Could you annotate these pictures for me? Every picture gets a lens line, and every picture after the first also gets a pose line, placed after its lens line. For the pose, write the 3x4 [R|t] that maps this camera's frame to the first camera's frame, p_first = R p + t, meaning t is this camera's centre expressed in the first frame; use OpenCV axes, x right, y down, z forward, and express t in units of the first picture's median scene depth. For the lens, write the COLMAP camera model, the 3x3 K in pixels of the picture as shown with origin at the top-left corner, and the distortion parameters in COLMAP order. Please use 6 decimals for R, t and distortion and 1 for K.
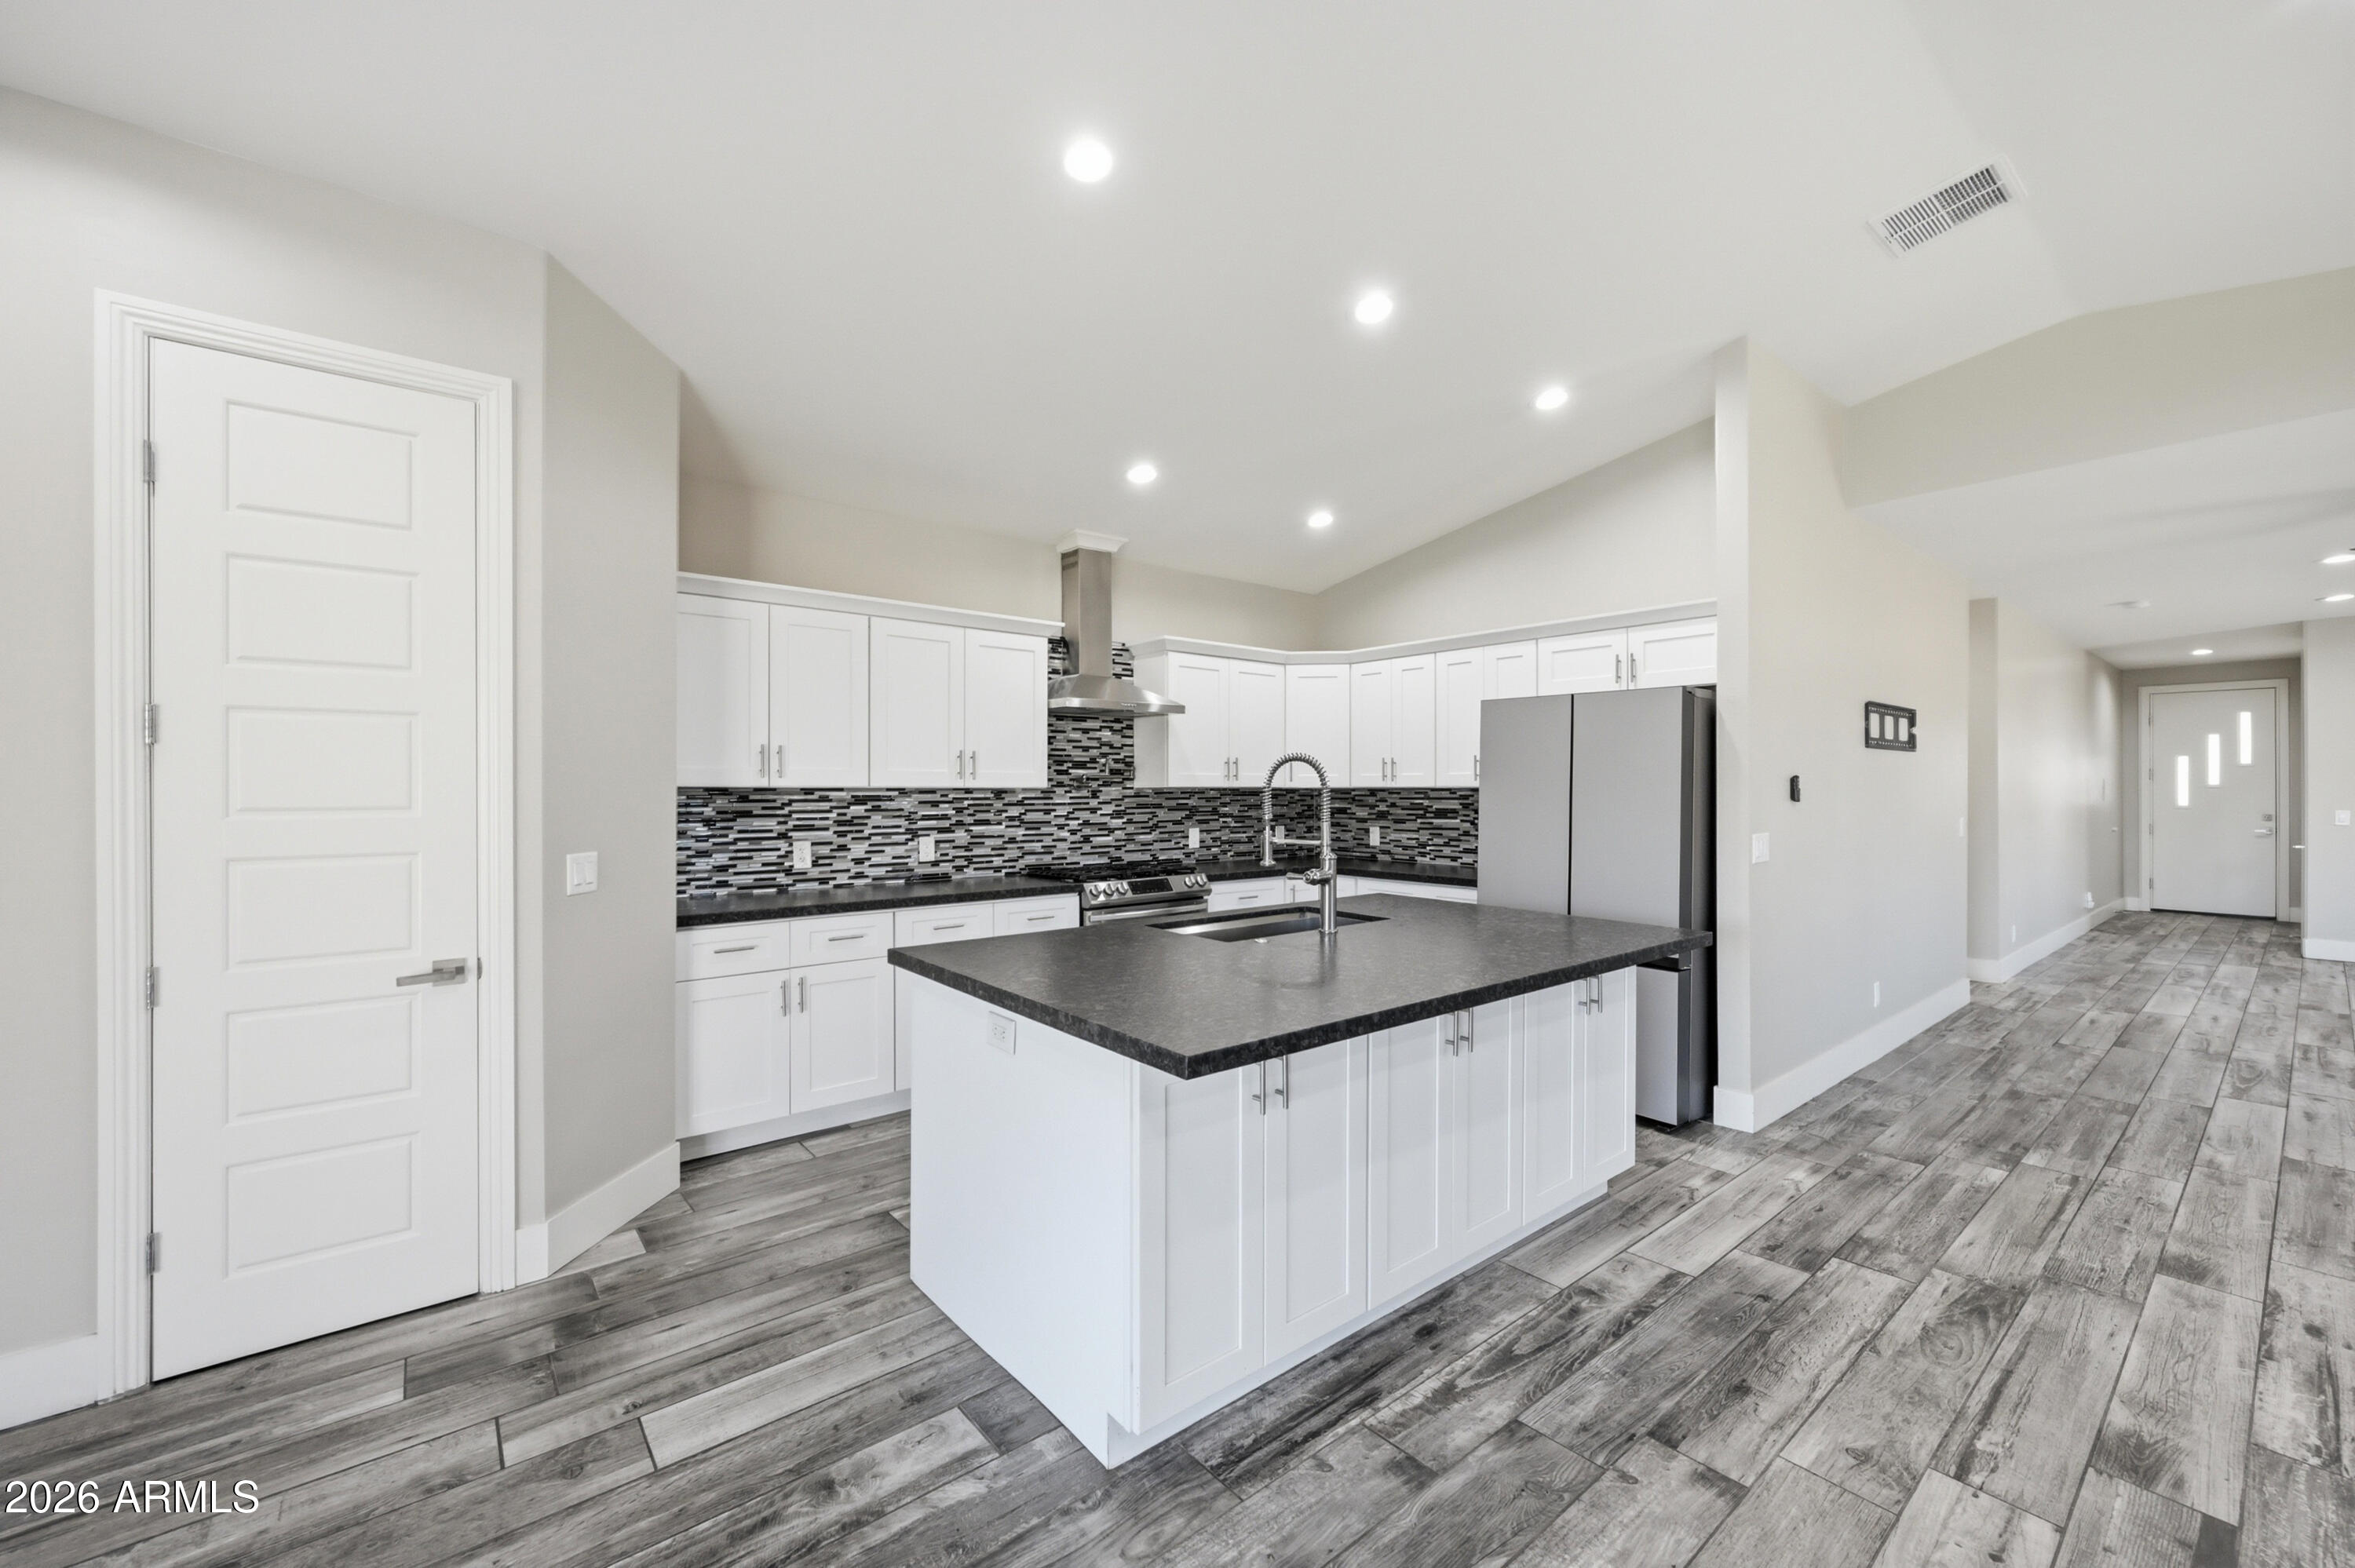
lens RADIAL K [[943.1, 0, 1177.7], [0, 943.1, 778.7], [0, 0, 1]] dist [-0.000390, 0.002006]
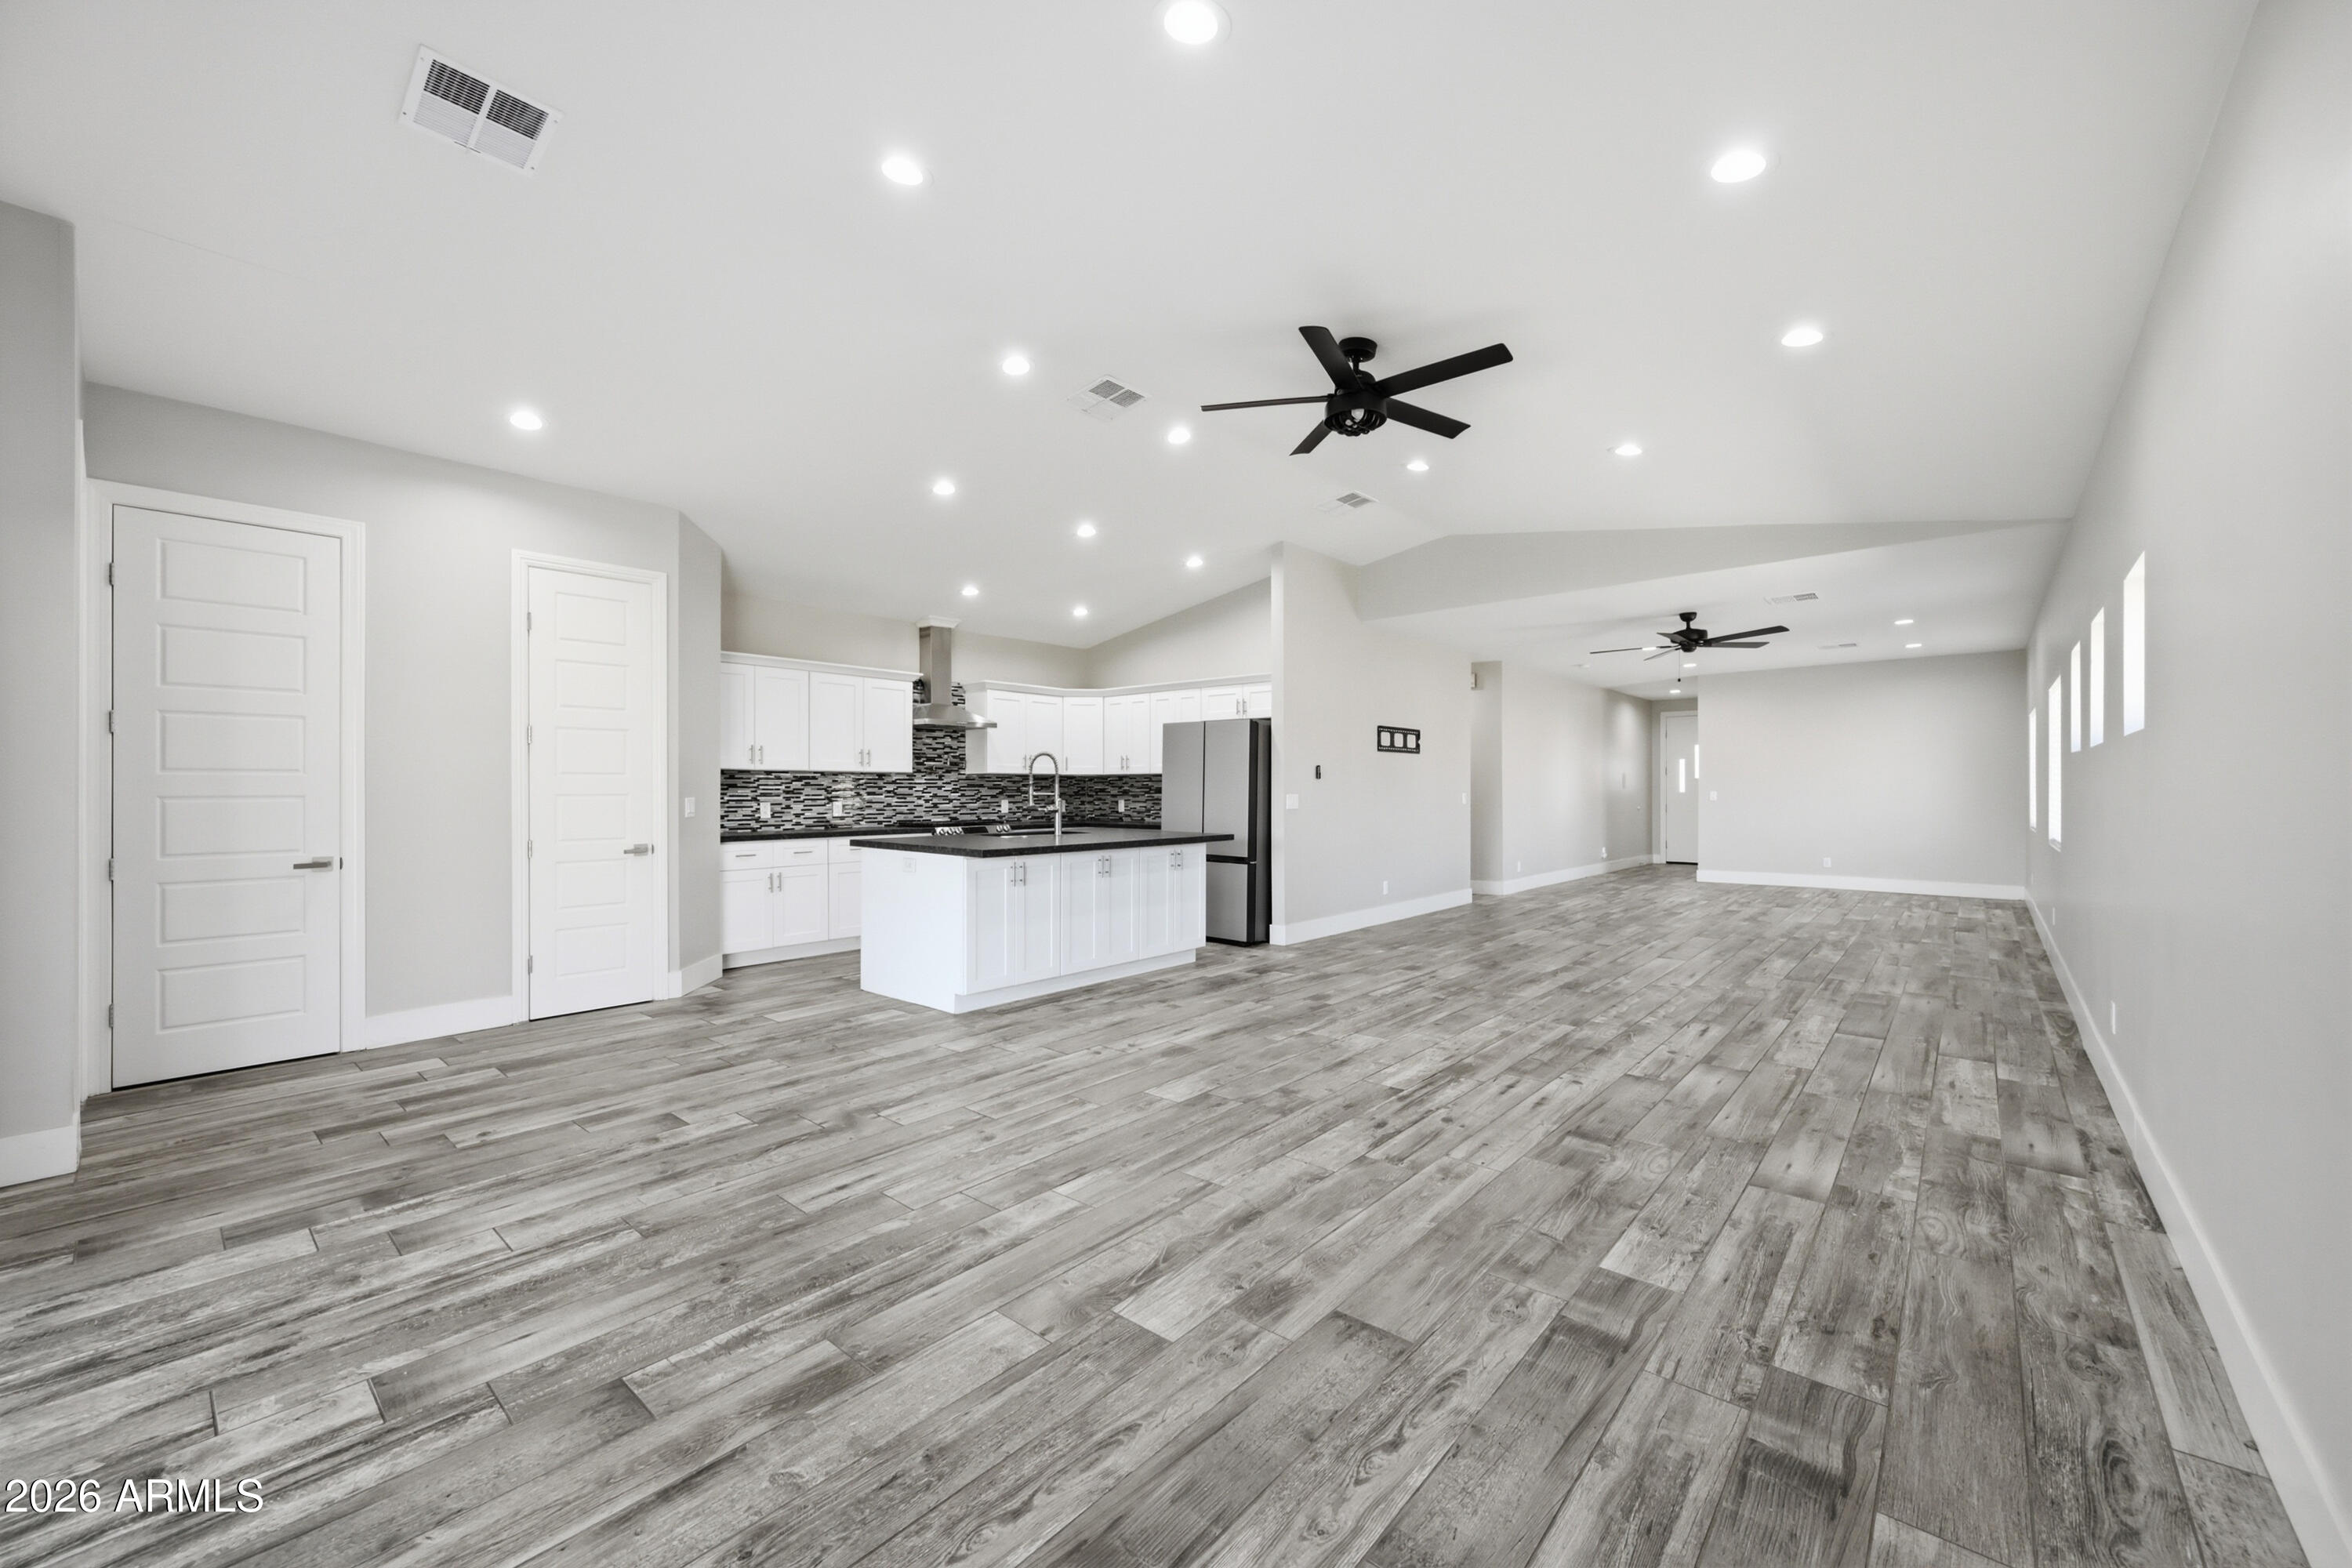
lens RADIAL K [[942.0, 0, 1163.0], [0, 942.0, 786.3], [0, 0, 1]] dist [-0.000390, 0.002006]
pose [[0.987460, 0.000294, 0.157870, 0.035452], [-0.001156, 0.999985, 0.005366, 0.024114], [-0.157866, -0.005481, 0.987445, -0.694834]]
